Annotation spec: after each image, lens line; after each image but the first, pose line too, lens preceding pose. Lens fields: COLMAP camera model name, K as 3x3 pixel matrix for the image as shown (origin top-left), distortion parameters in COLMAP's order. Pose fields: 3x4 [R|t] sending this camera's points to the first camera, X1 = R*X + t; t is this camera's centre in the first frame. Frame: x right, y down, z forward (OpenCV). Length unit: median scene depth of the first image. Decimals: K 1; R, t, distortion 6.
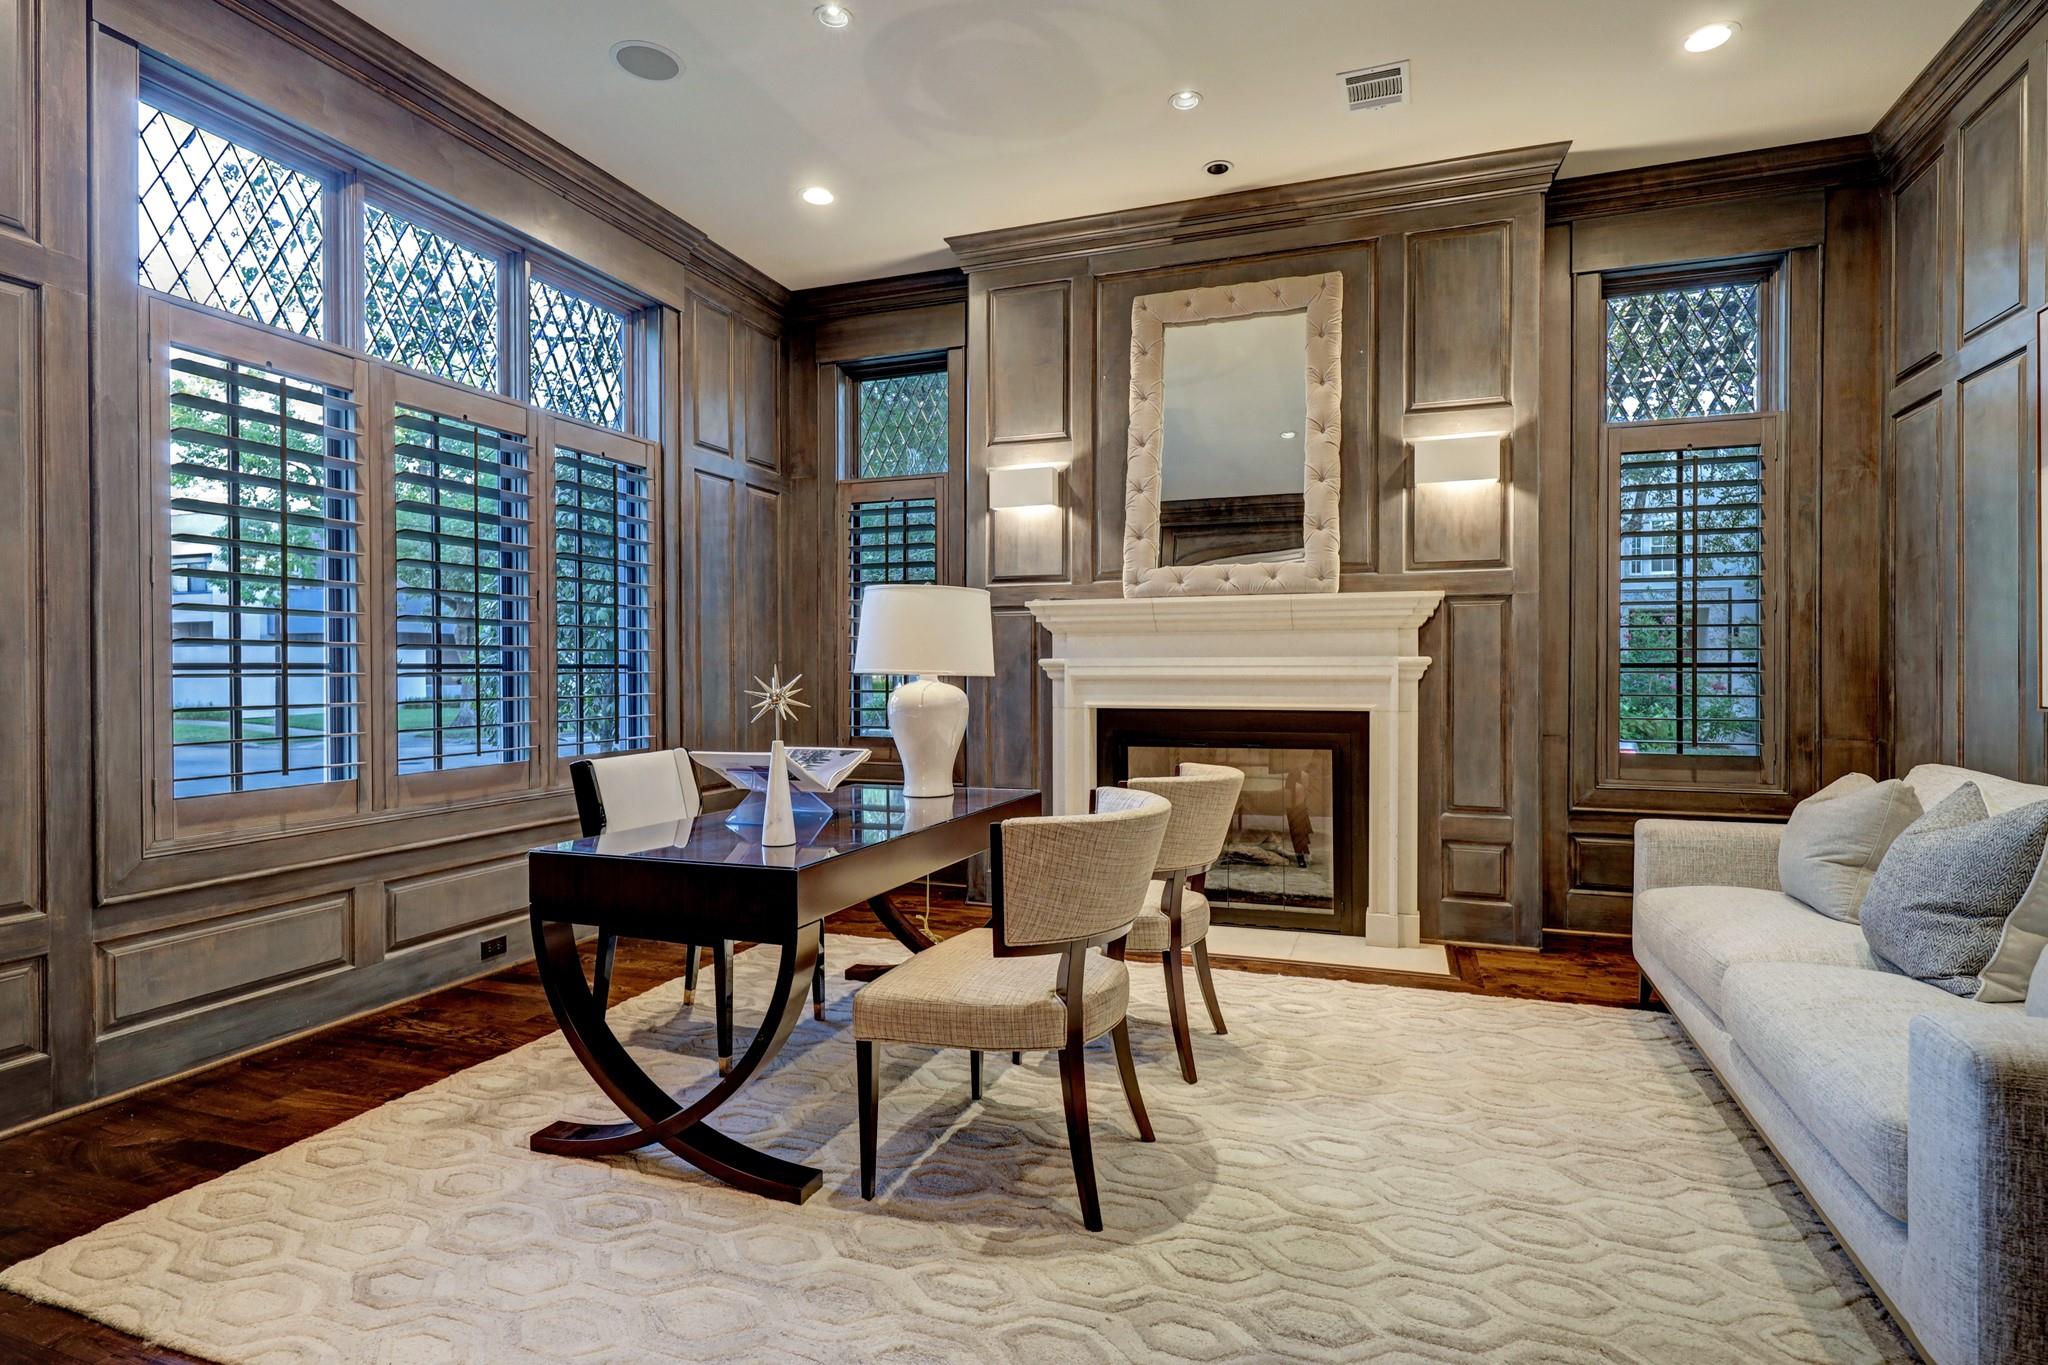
lens RADIAL K [[1033.3, 0, 1043.9], [0, 1033.3, 685.3], [0, 0, 1]] dist [0.012836, -0.000059]
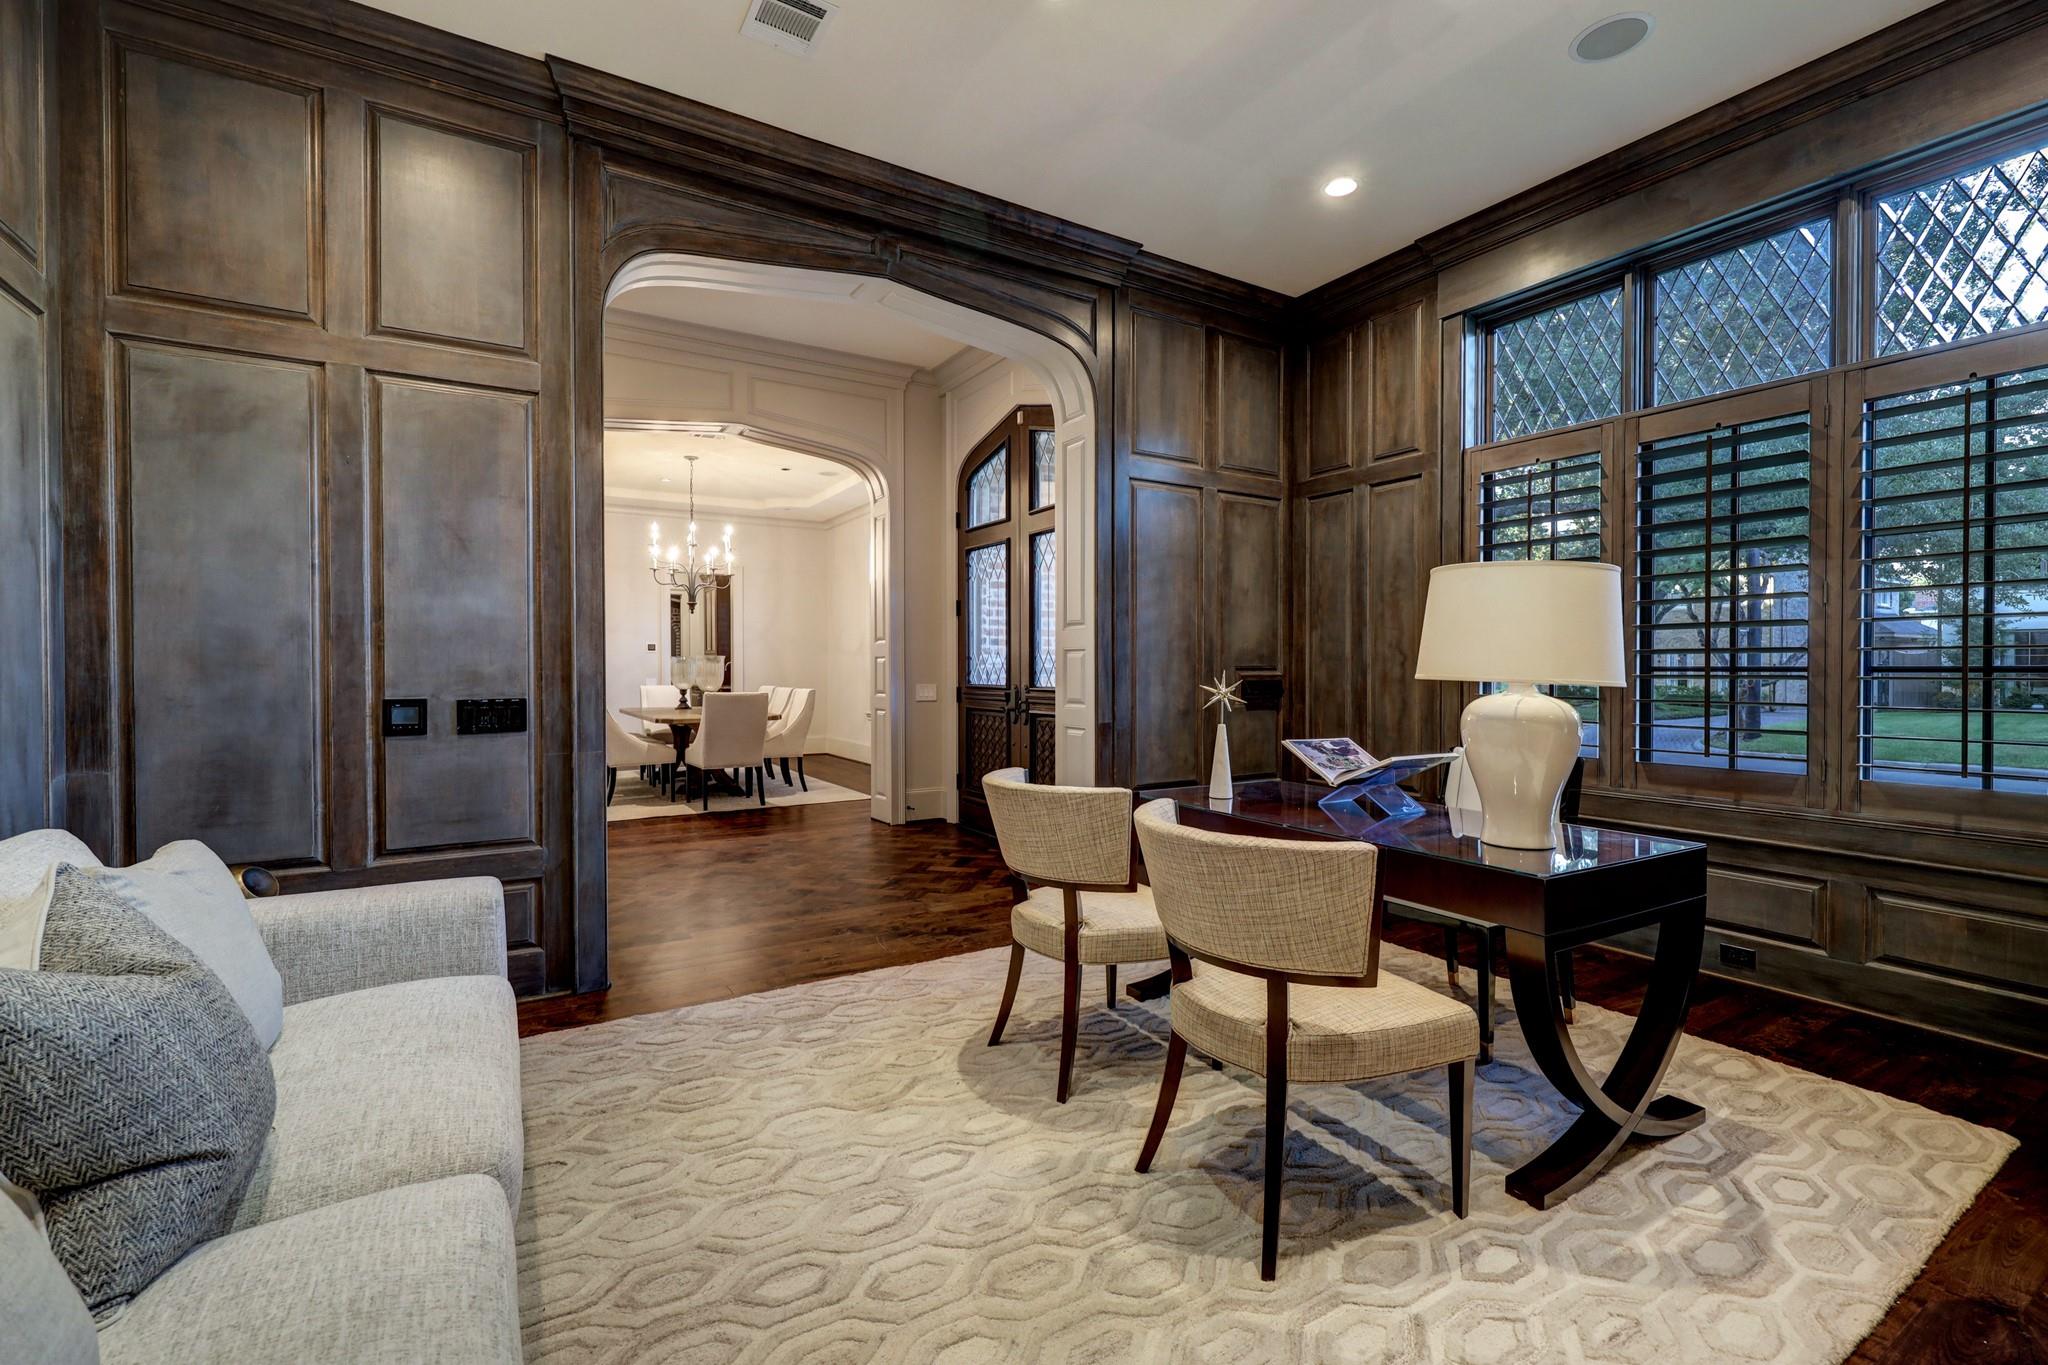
lens RADIAL K [[896.6, 0, 996.8], [0, 896.6, 687.1], [0, 0, 1]] dist [0.000214, -0.000057]
pose [[-0.657492, 0.018199, -0.753242, 0.512113], [-0.010336, 0.999396, 0.033168, -0.020432], [0.753391, 0.029593, -0.656907, 0.932085]]
